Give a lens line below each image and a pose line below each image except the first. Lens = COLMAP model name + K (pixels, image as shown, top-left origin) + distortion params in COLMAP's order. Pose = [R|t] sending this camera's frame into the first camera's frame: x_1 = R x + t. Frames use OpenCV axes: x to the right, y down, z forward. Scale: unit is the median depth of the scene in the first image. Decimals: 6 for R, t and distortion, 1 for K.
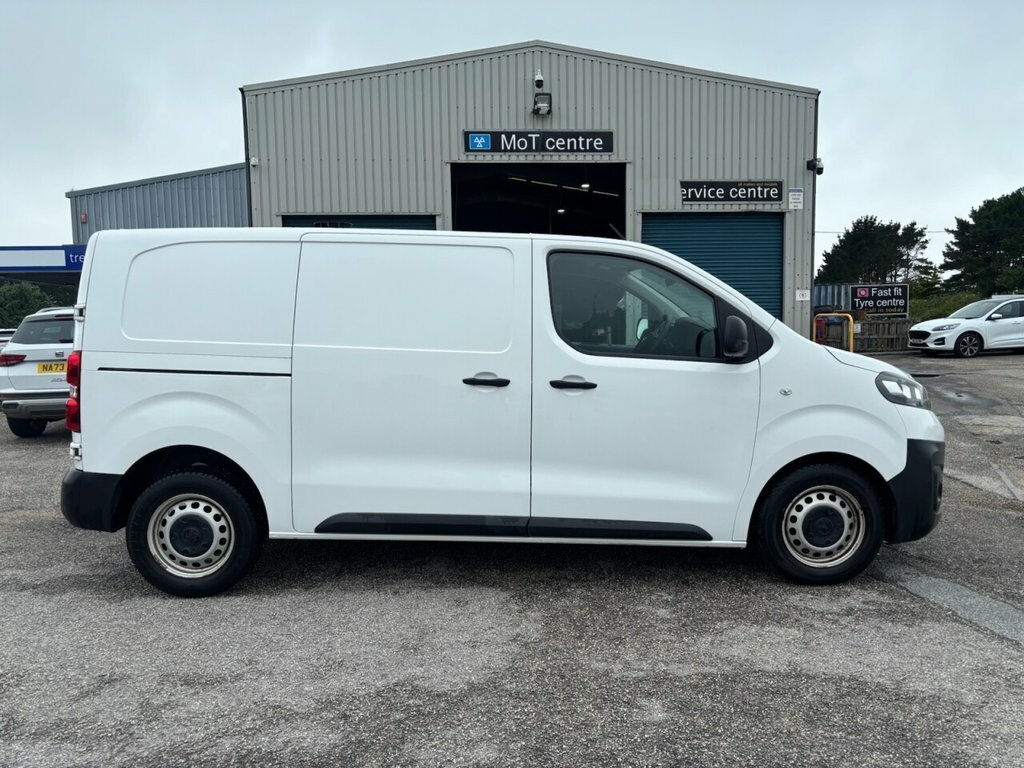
lens RADIAL K [[799.9, 0, 512.0], [0, 799.9, 384.0], [0, 0, 1]] dist [0.065531, -0.087586]
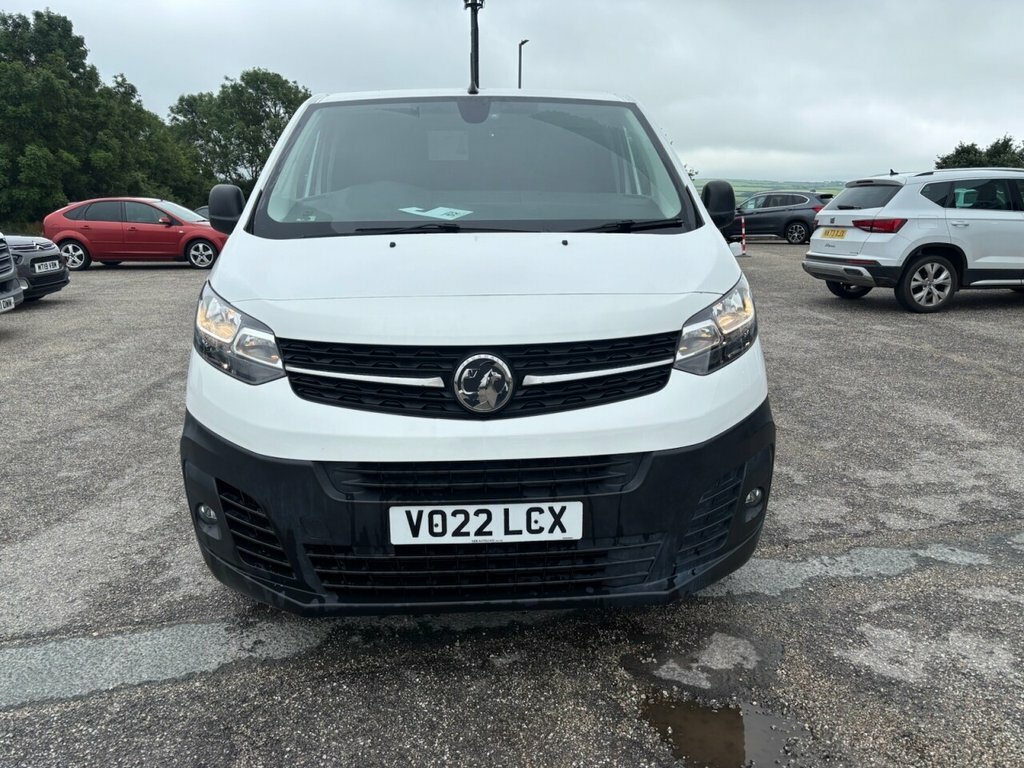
lens RADIAL K [[799.9, 0, 512.0], [0, 799.9, 384.0], [0, 0, 1]] dist [0.065531, -0.087586]
pose [[-0.028071, 0.235992, -0.971349, 1.108854], [-0.073854, 0.968587, 0.237455, -0.103972], [0.996874, 0.078404, -0.009760, 1.300254]]
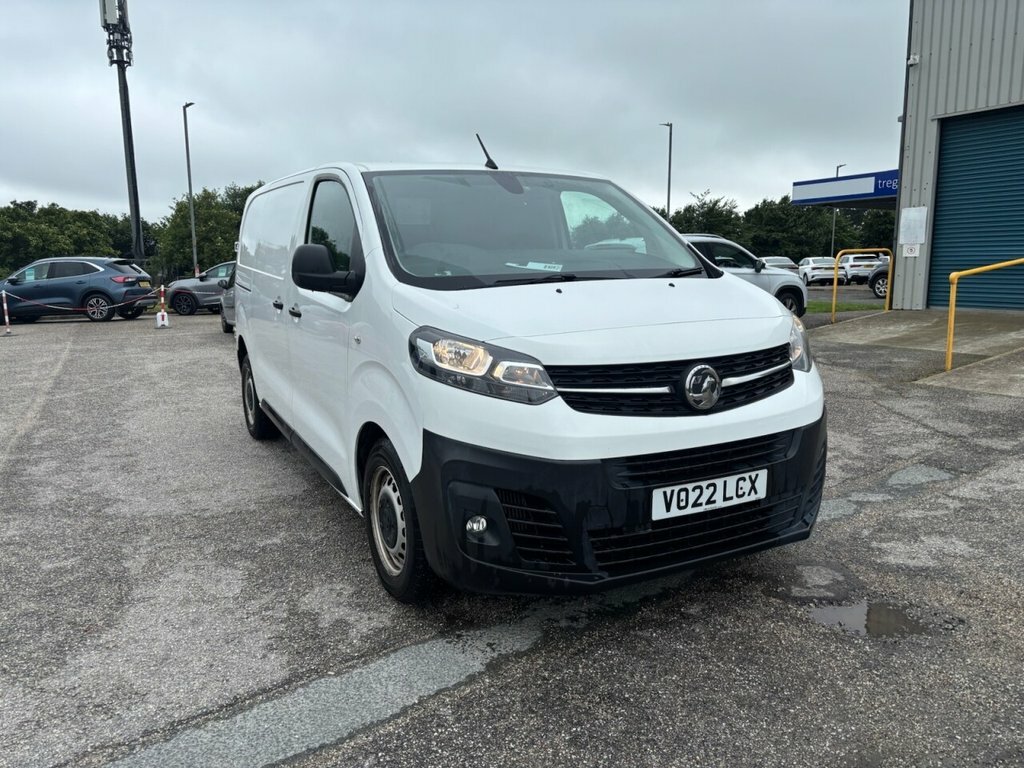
lens RADIAL K [[799.9, 0, 512.0], [0, 799.9, 384.0], [0, 0, 1]] dist [0.065531, -0.087586]
pose [[0.405079, 0.144466, -0.902796, 1.160669], [-0.060891, 0.989508, 0.131020, -0.061660], [0.912252, 0.001899, 0.409625, 0.834859]]
